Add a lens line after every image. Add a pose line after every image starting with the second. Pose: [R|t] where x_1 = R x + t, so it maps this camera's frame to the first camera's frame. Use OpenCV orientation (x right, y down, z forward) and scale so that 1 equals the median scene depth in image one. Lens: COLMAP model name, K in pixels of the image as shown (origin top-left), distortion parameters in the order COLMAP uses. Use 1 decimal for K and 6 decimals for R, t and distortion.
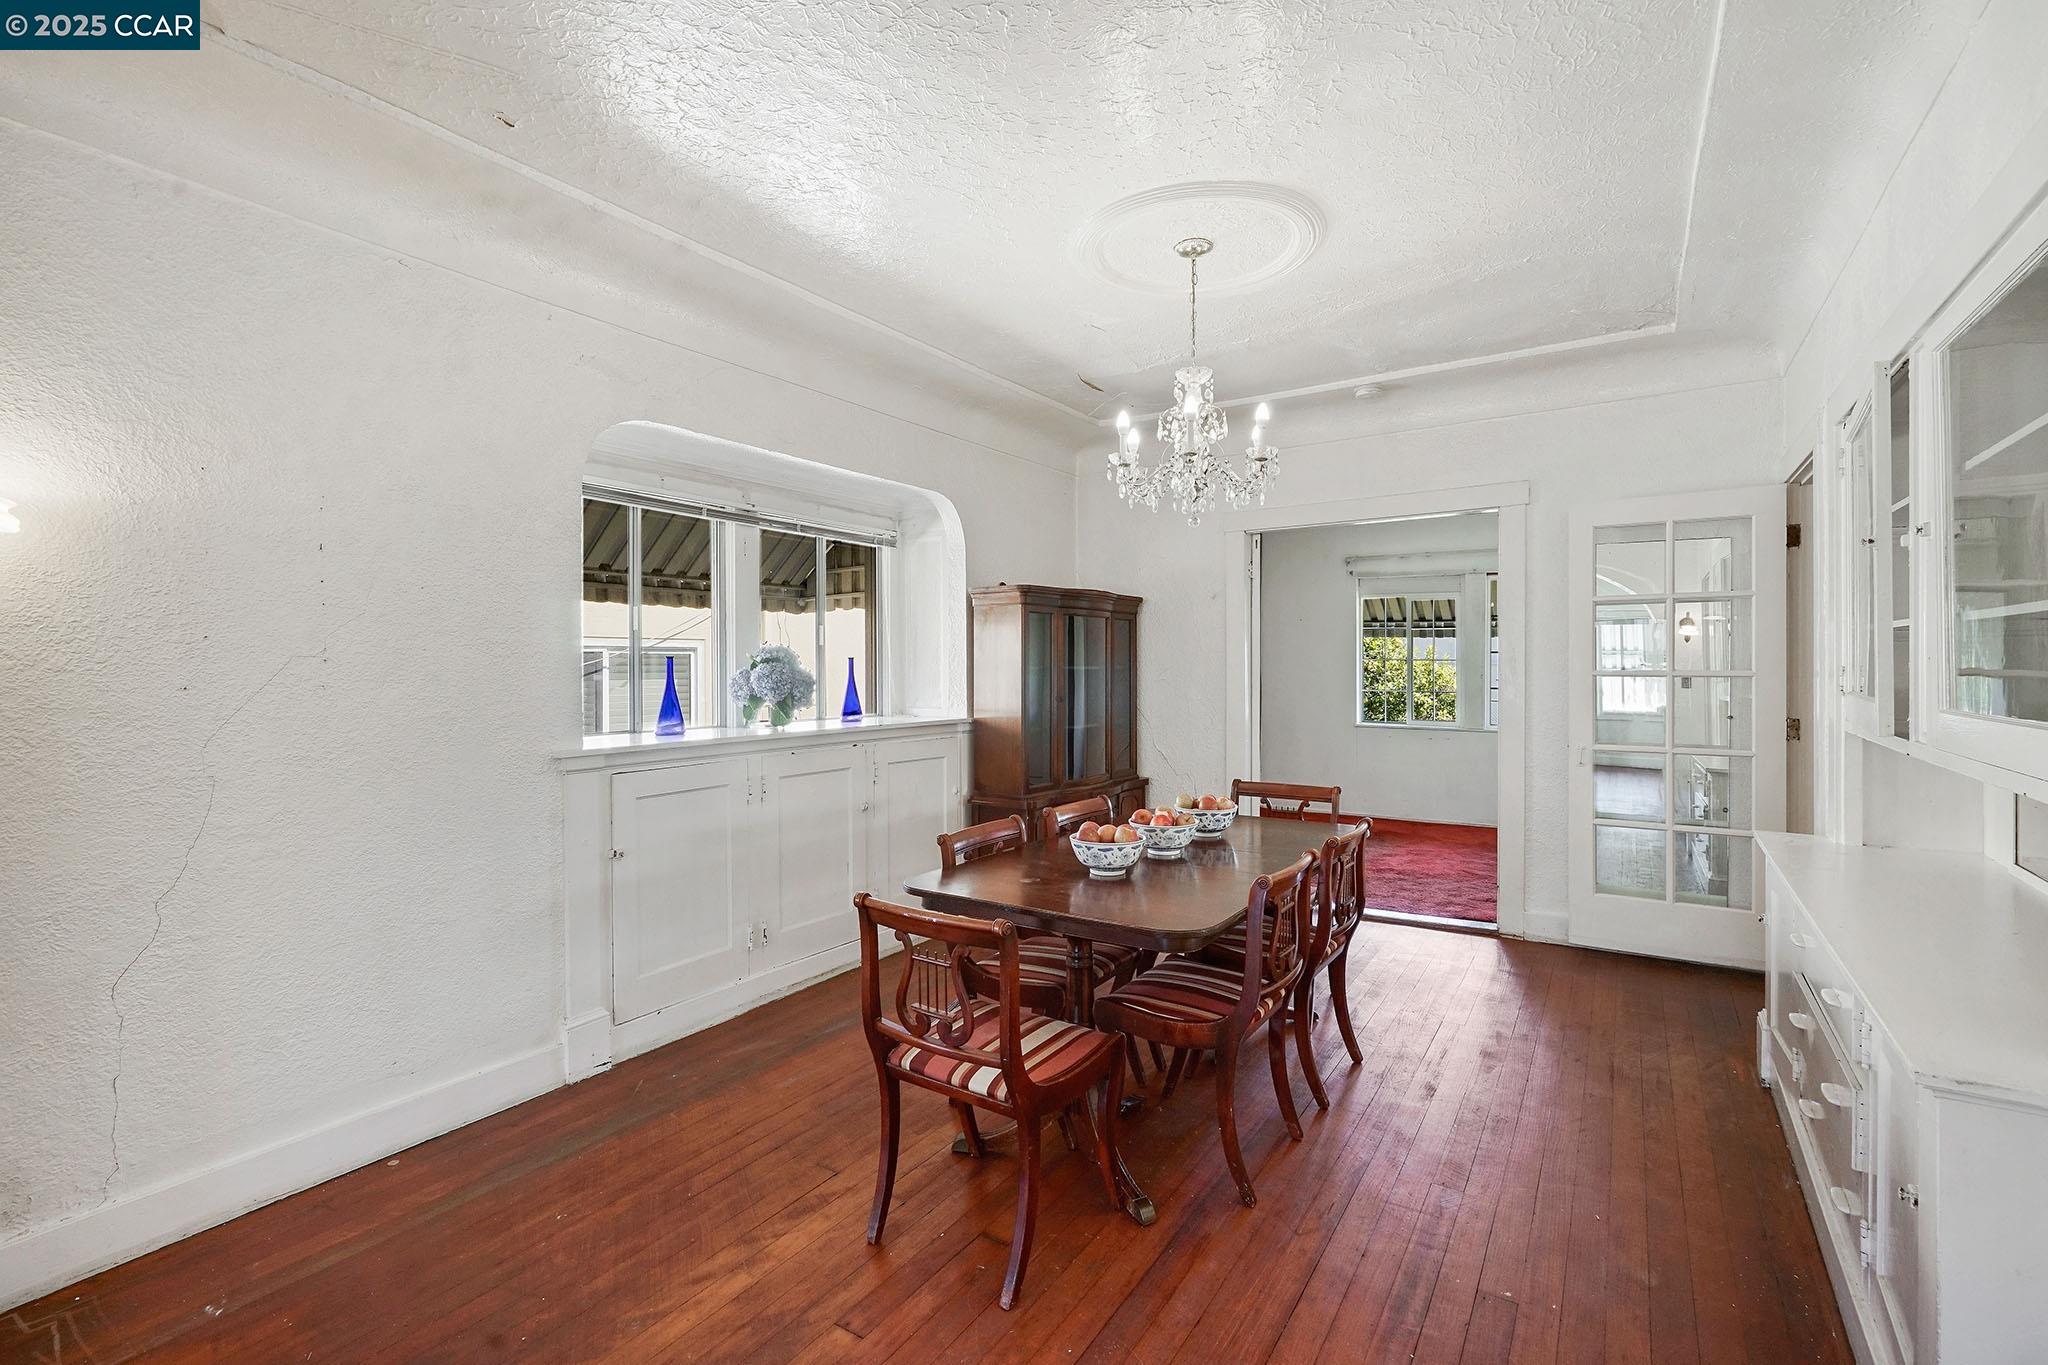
lens RADIAL K [[922.1, 0, 1024.0], [0, 922.1, 682.5], [0, 0, 1]] dist [-0.021211, -0.000118]
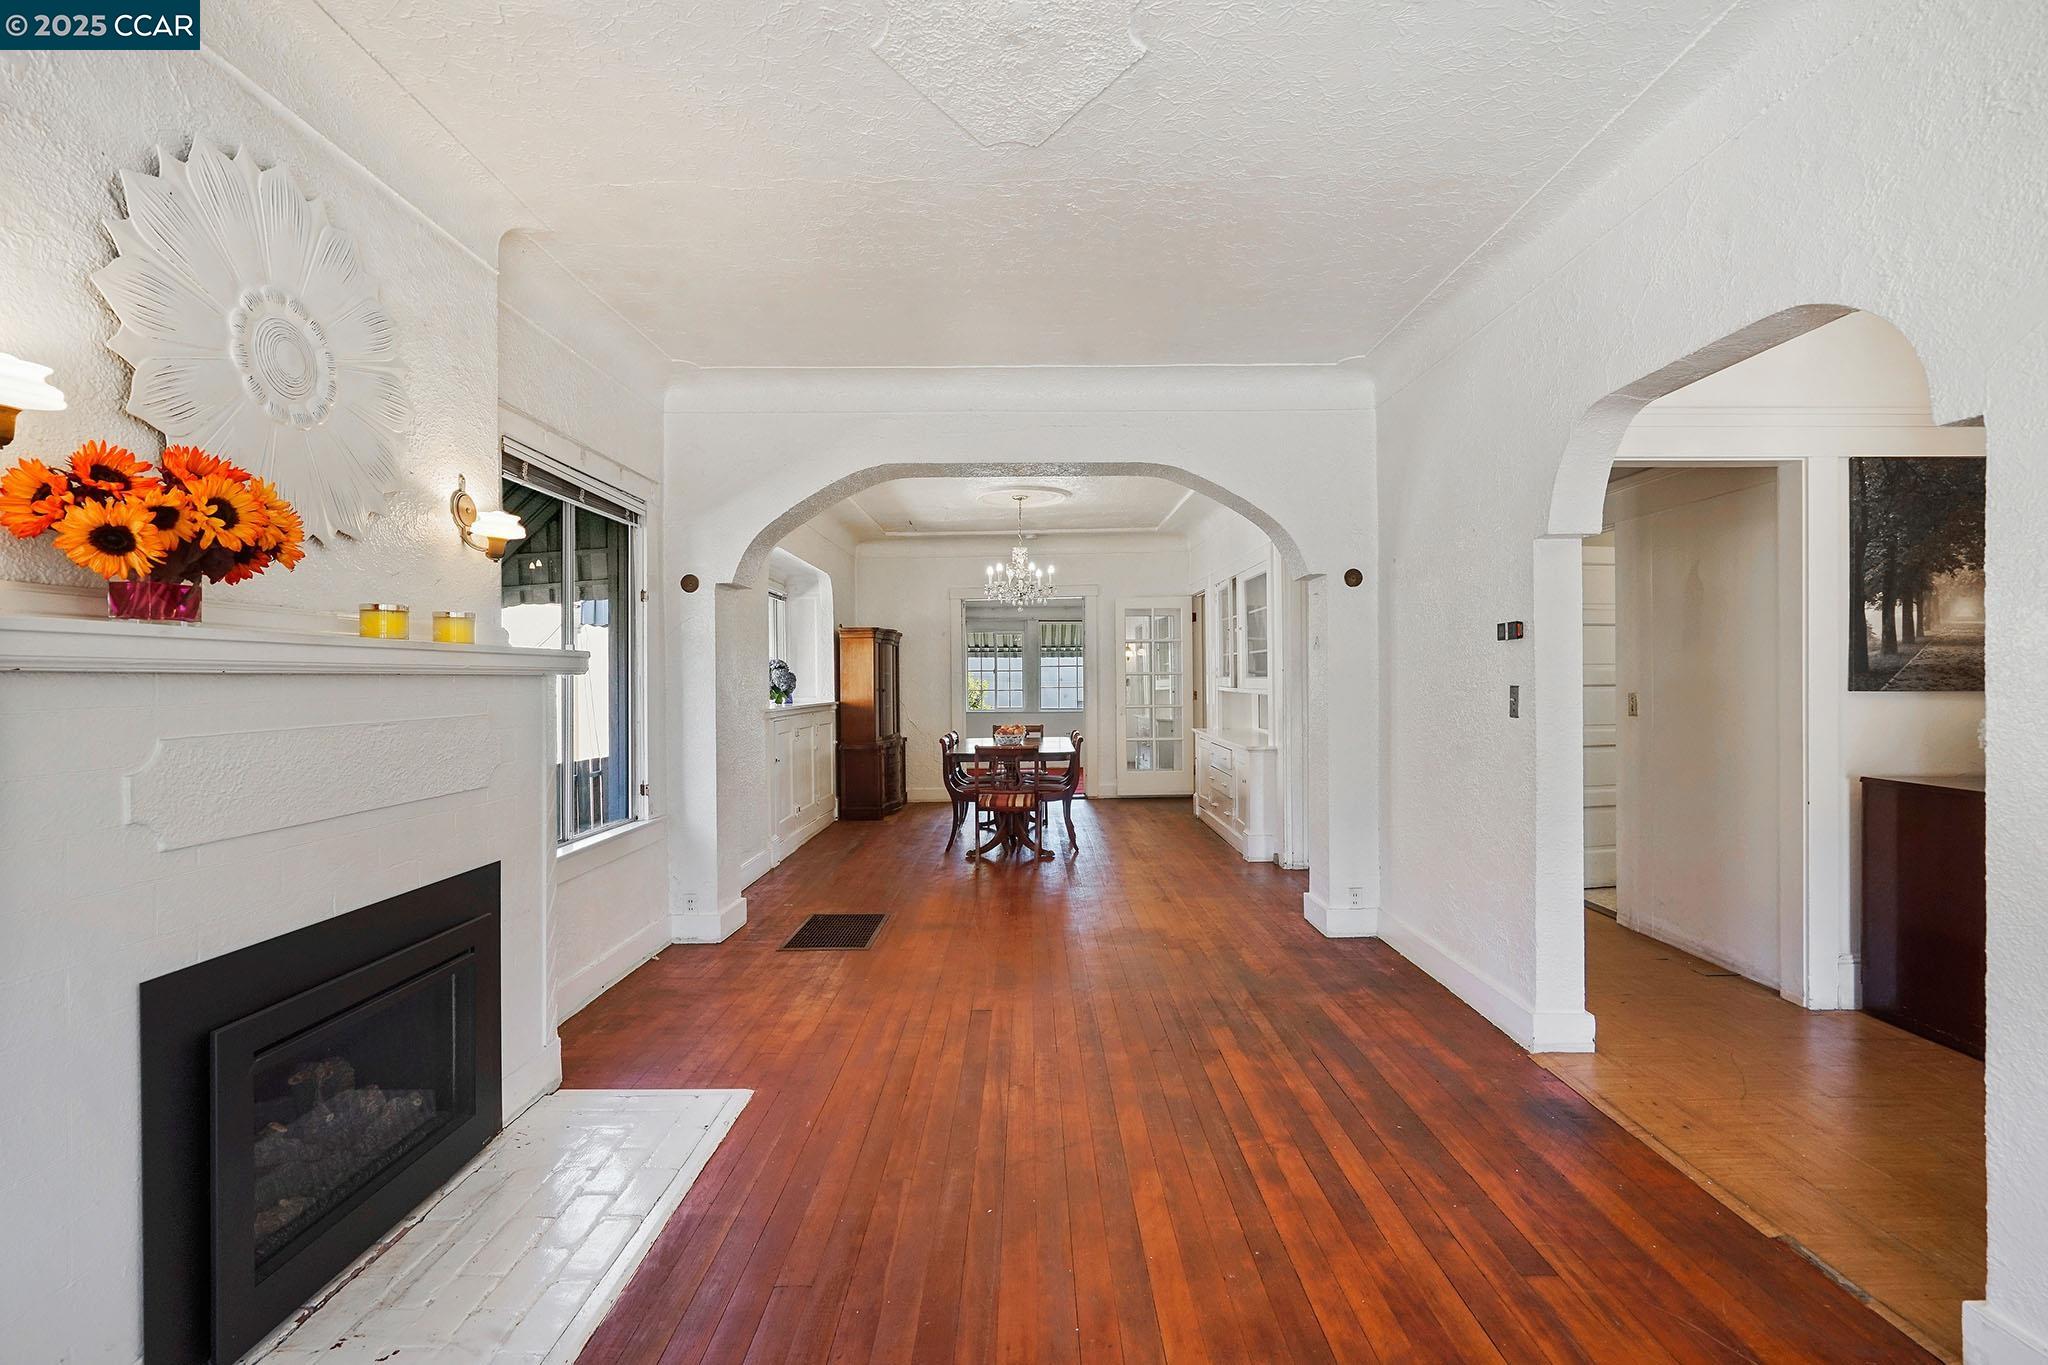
lens RADIAL K [[922.1, 0, 1024.0], [0, 922.1, 682.5], [0, 0, 1]] dist [-0.021211, -0.000118]
pose [[0.833819, -0.007690, 0.551984, -0.729977], [0.018757, 0.999720, -0.014407, 0.034167], [-0.551719, 0.022366, 0.833730, -0.655727]]
